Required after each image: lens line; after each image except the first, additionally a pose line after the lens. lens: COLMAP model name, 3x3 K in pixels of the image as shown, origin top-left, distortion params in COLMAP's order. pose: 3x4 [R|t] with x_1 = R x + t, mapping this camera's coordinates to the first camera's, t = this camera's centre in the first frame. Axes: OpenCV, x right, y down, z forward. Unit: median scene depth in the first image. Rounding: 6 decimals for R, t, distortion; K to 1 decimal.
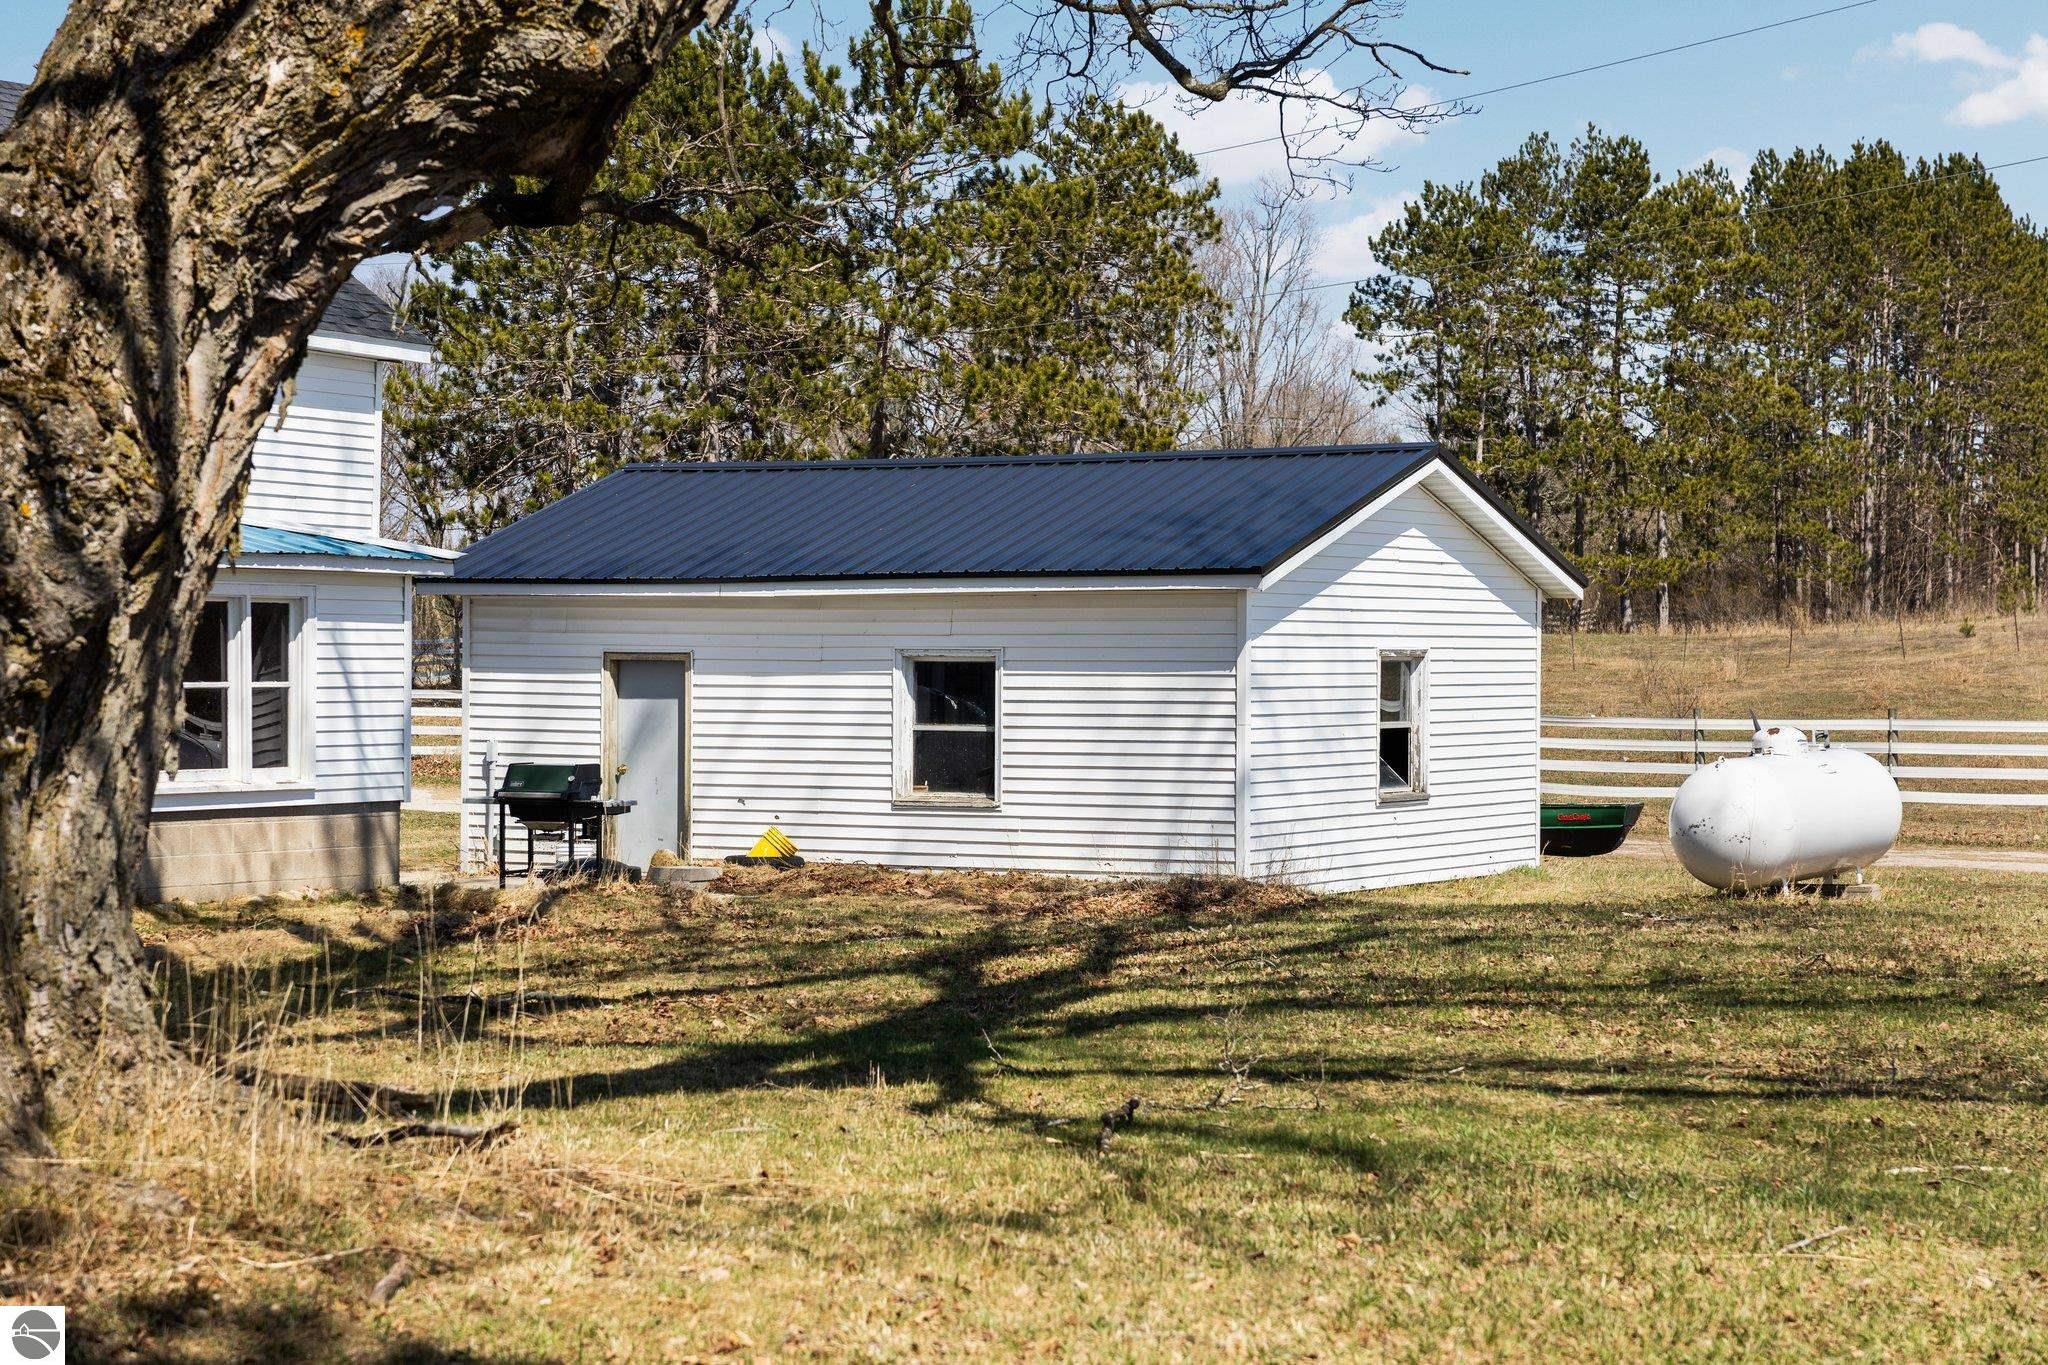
lens RADIAL K [[4041.0, 0, 1024.0], [0, 4041.0, 682.5], [0, 0, 1]] dist [0.008588, 0.095220]
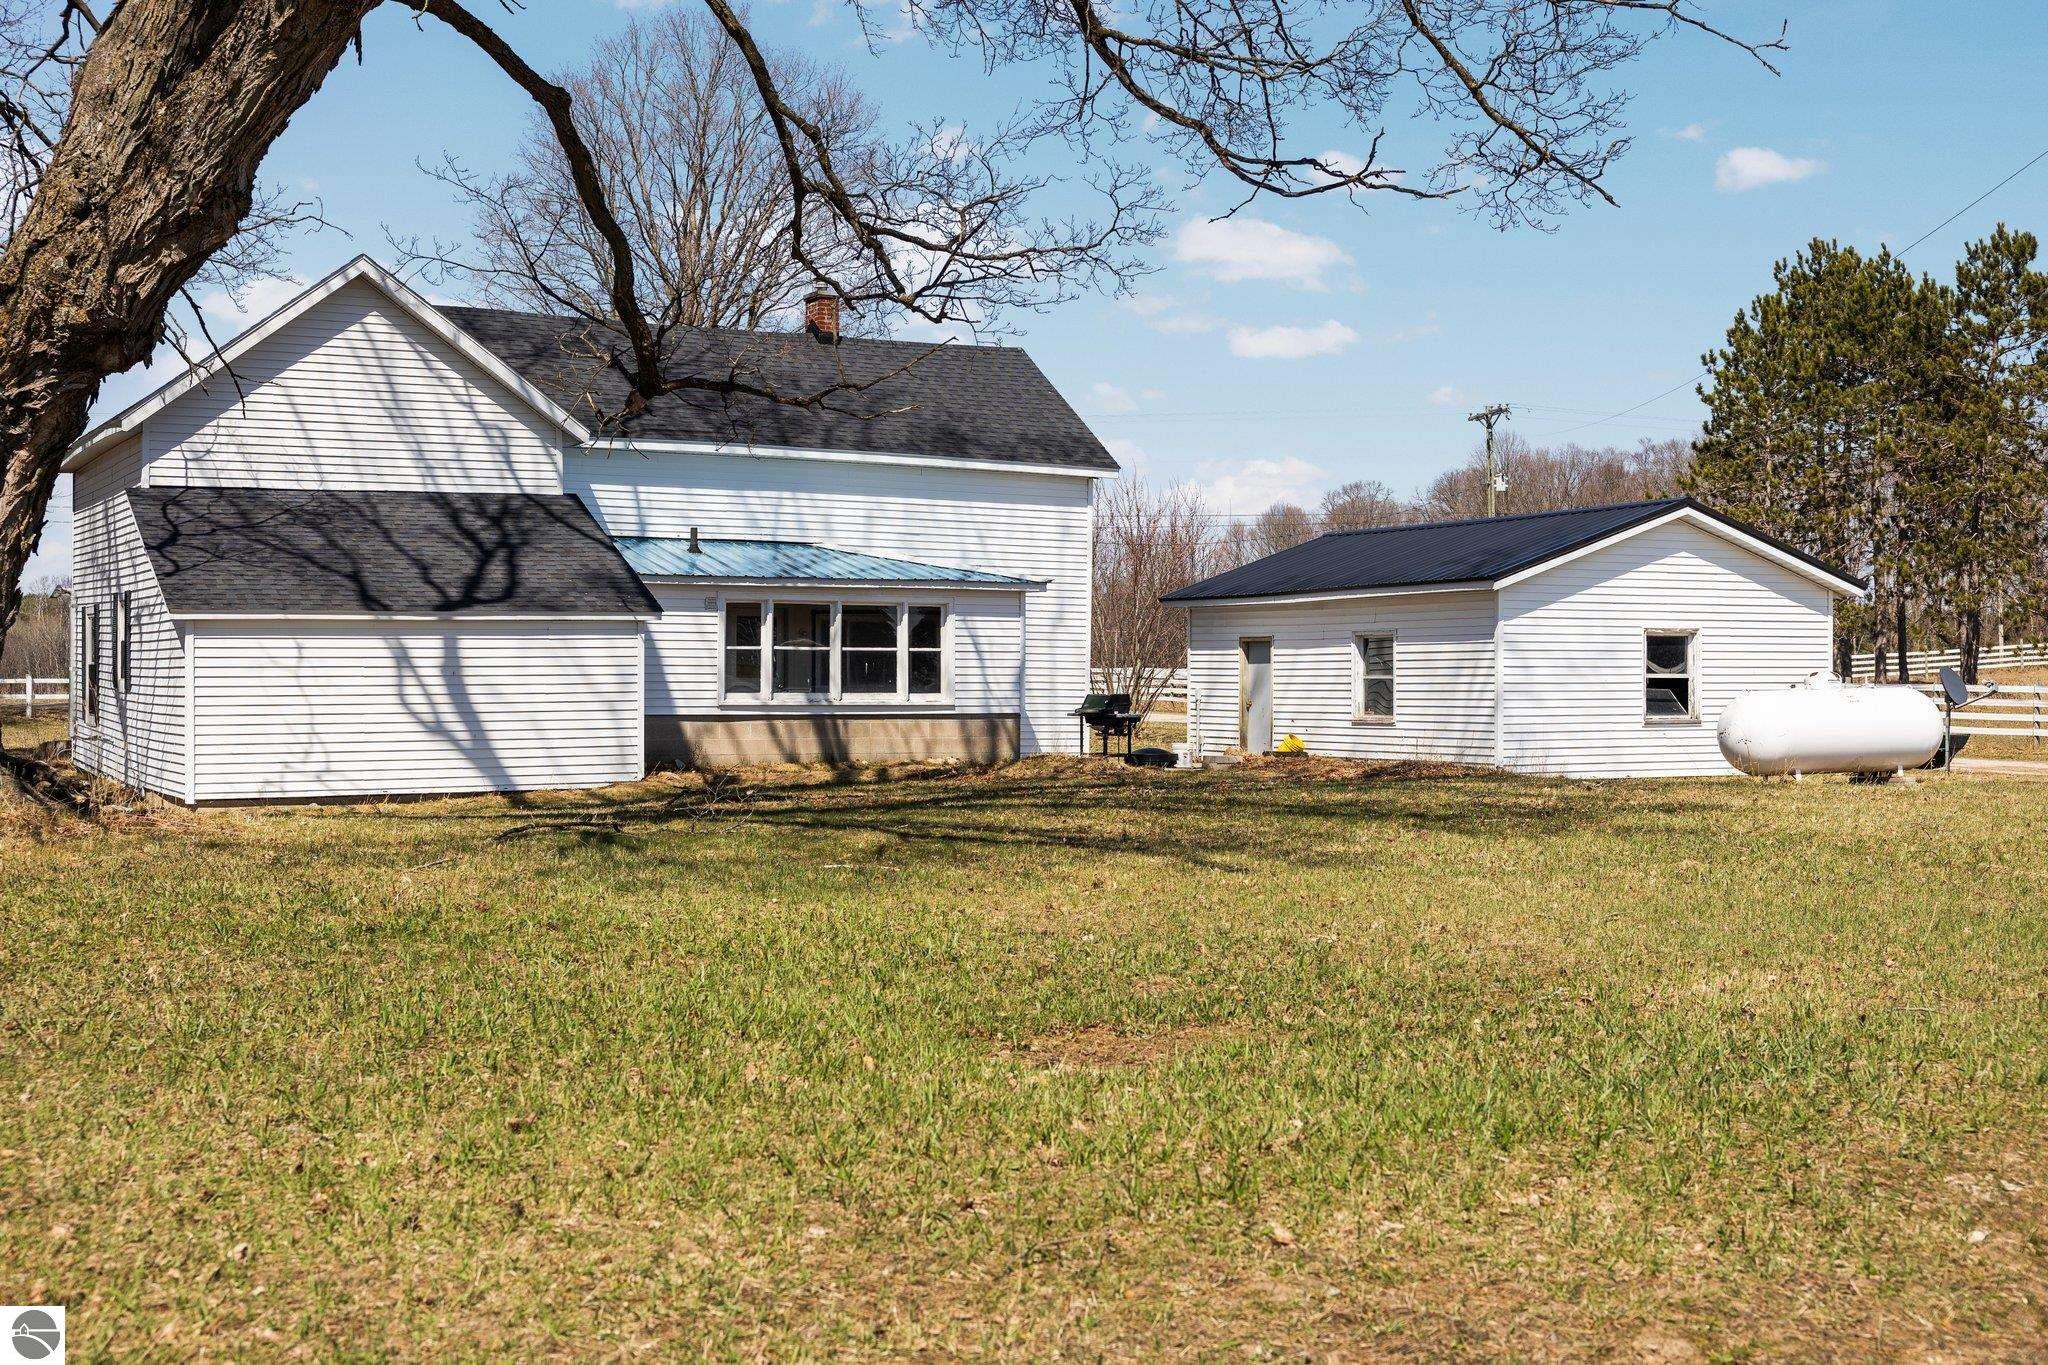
lens RADIAL K [[2416.3, 0, 1024.0], [0, 2416.3, 682.5], [0, 0, 1]] dist [-0.004081, -0.008685]
pose [[0.836415, -0.003640, -0.548084, 0.432279], [-0.001507, 0.999959, -0.008940, 0.023776], [0.548094, 0.008304, 0.836376, 0.070254]]
